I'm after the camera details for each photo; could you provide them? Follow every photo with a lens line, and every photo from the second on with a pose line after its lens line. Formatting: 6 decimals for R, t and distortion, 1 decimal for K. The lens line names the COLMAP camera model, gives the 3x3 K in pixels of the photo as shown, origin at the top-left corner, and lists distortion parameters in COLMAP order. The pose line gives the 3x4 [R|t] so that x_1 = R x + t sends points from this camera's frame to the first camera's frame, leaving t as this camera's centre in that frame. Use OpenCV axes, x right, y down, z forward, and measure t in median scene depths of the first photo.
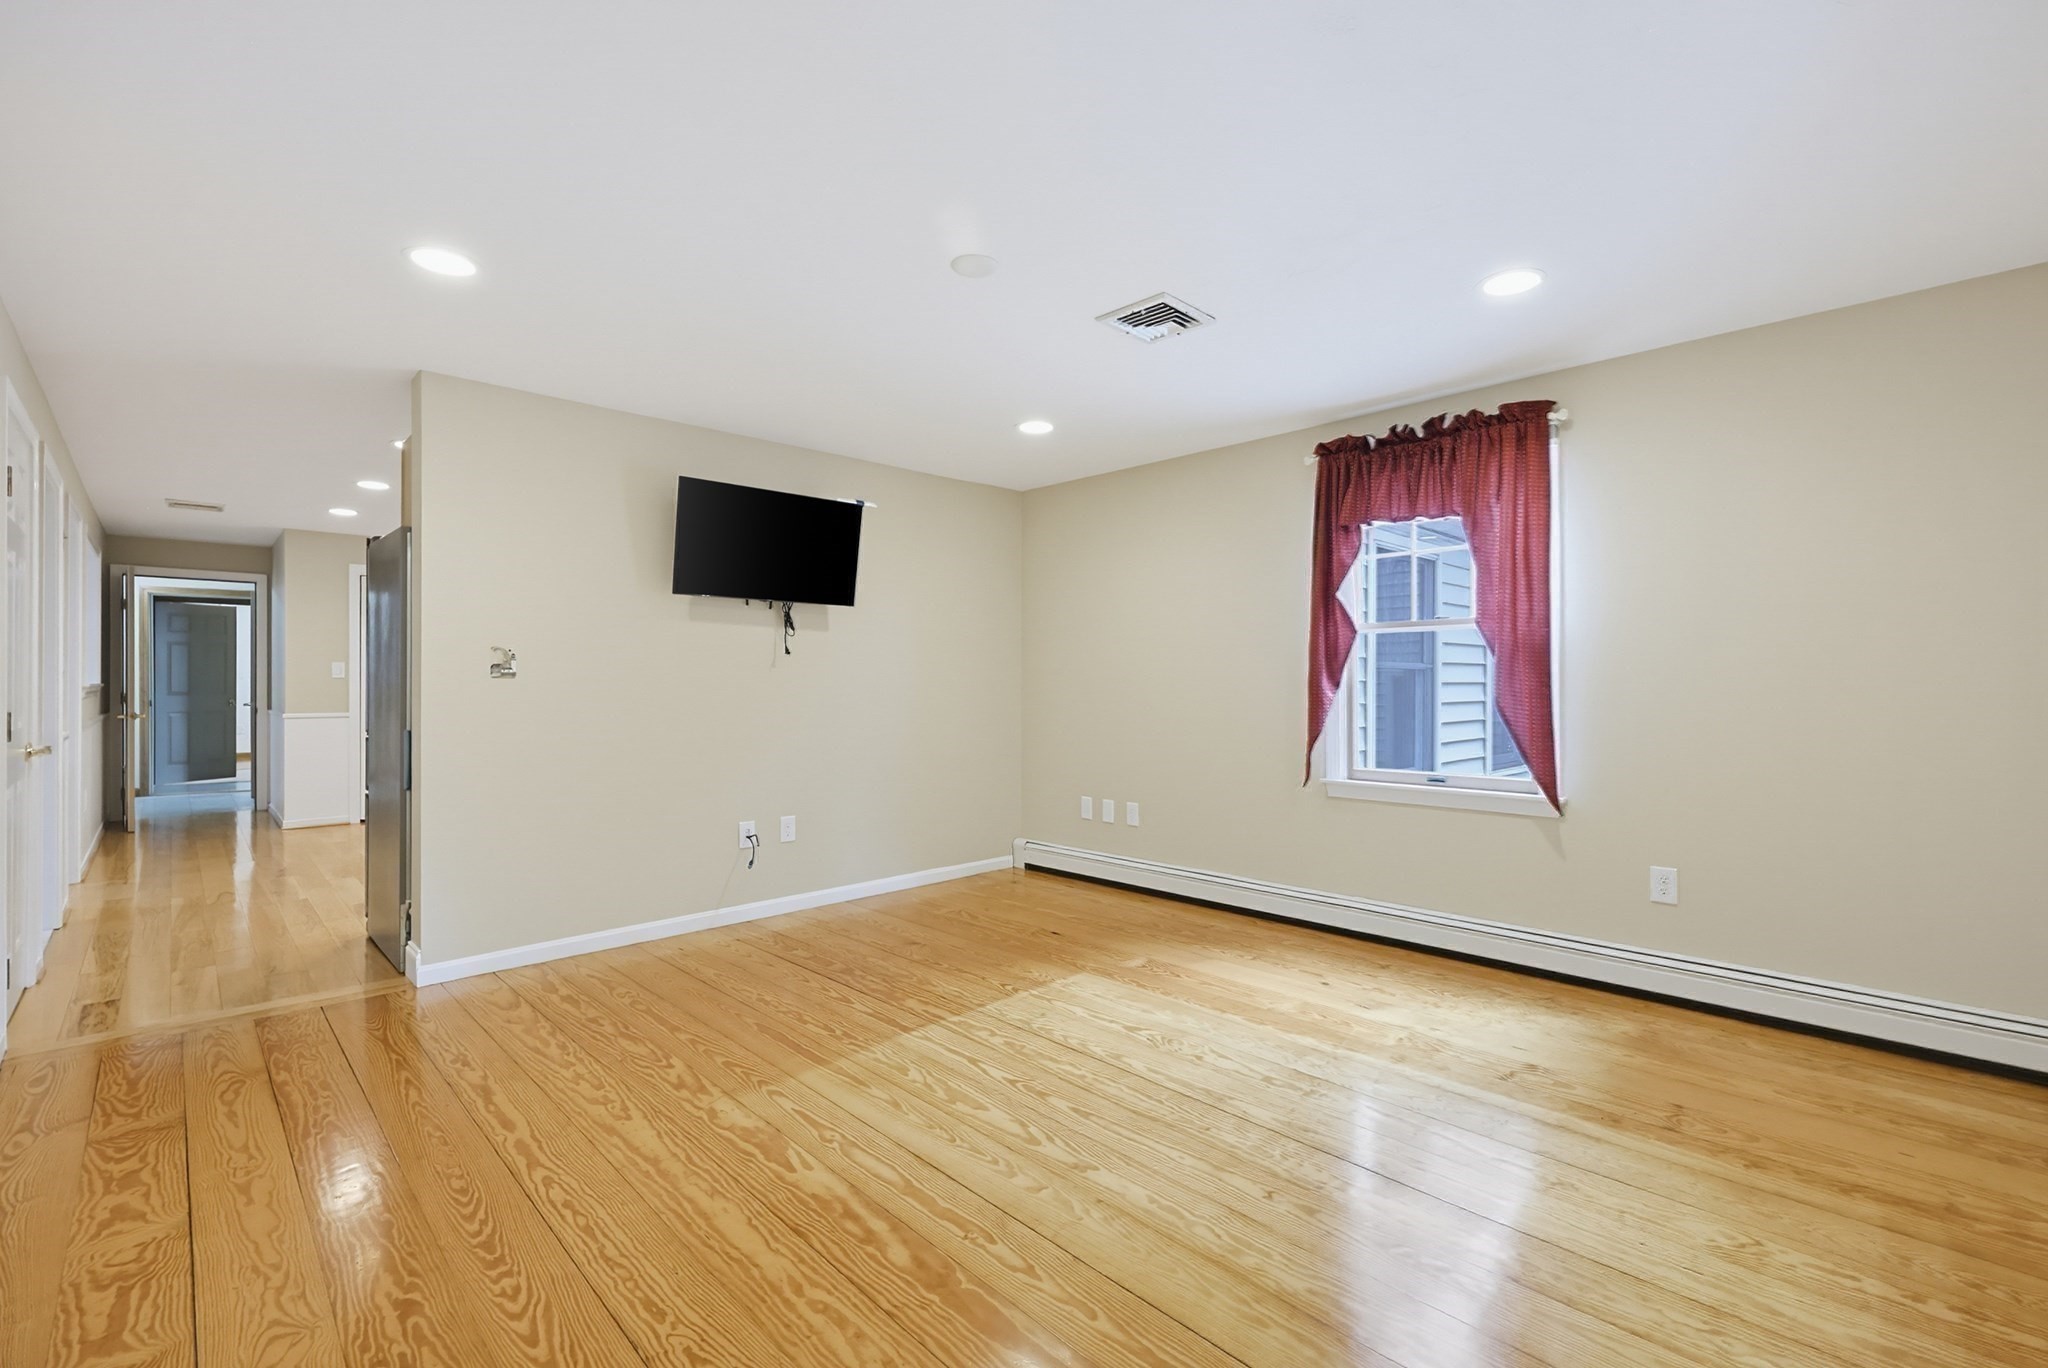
lens RADIAL K [[875.2, 0, 1024.0], [0, 875.2, 684.0], [0, 0, 1]] dist [0.000503, 0.000538]
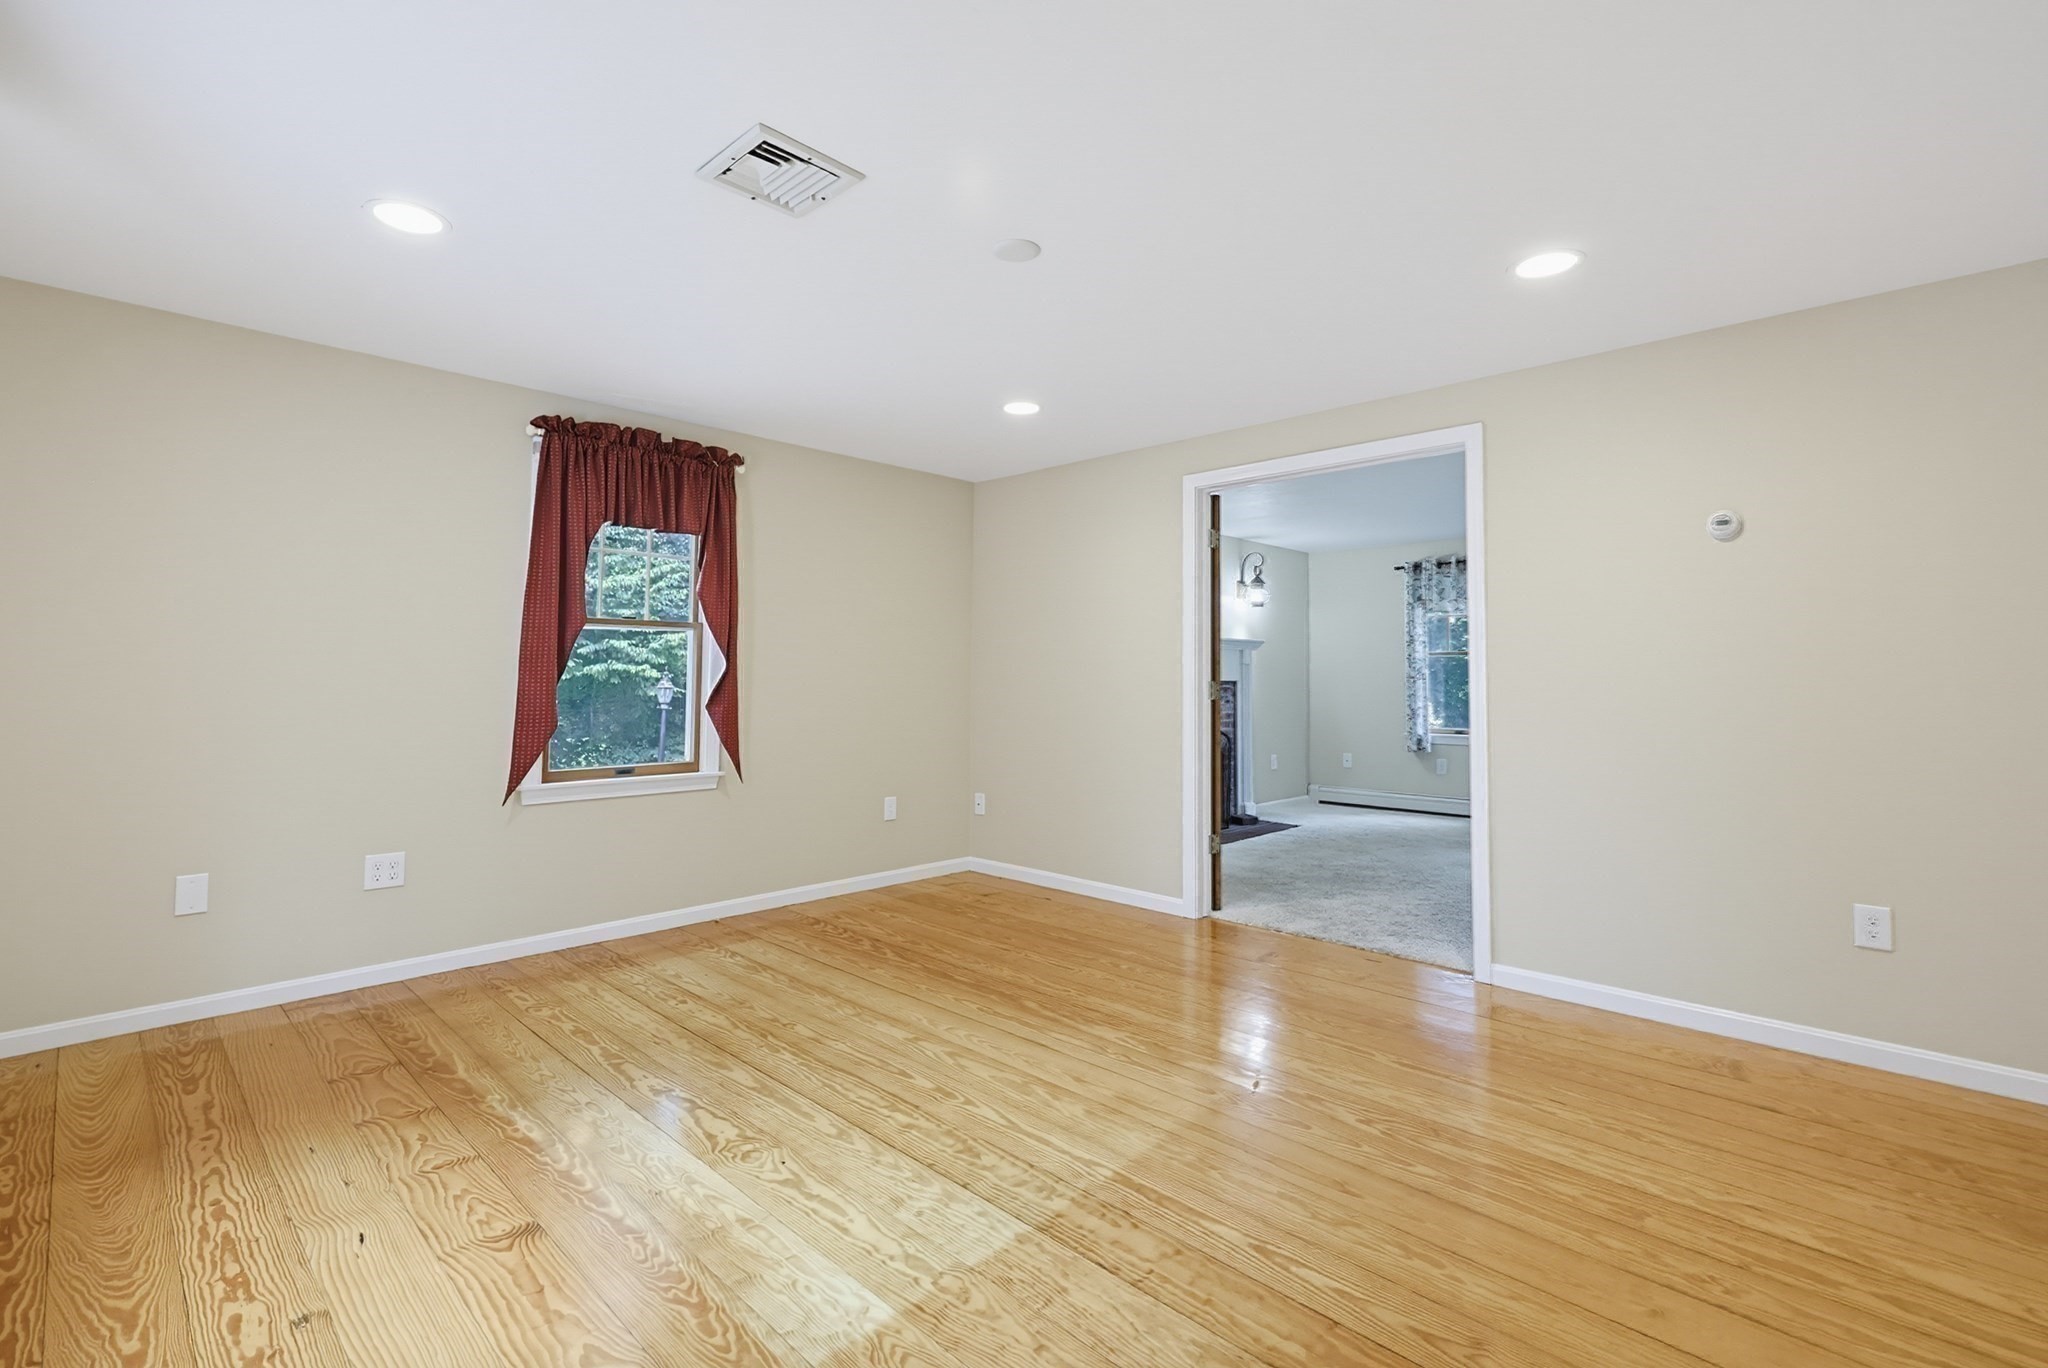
lens RADIAL K [[875.2, 0, 1024.0], [0, 875.2, 684.0], [0, 0, 1]] dist [0.000503, 0.000538]
pose [[-0.998290, -0.001673, -0.058429, -0.019800], [-0.001631, 0.999998, -0.000758, 0.004343], [0.058430, -0.000661, -0.998291, 2.129906]]
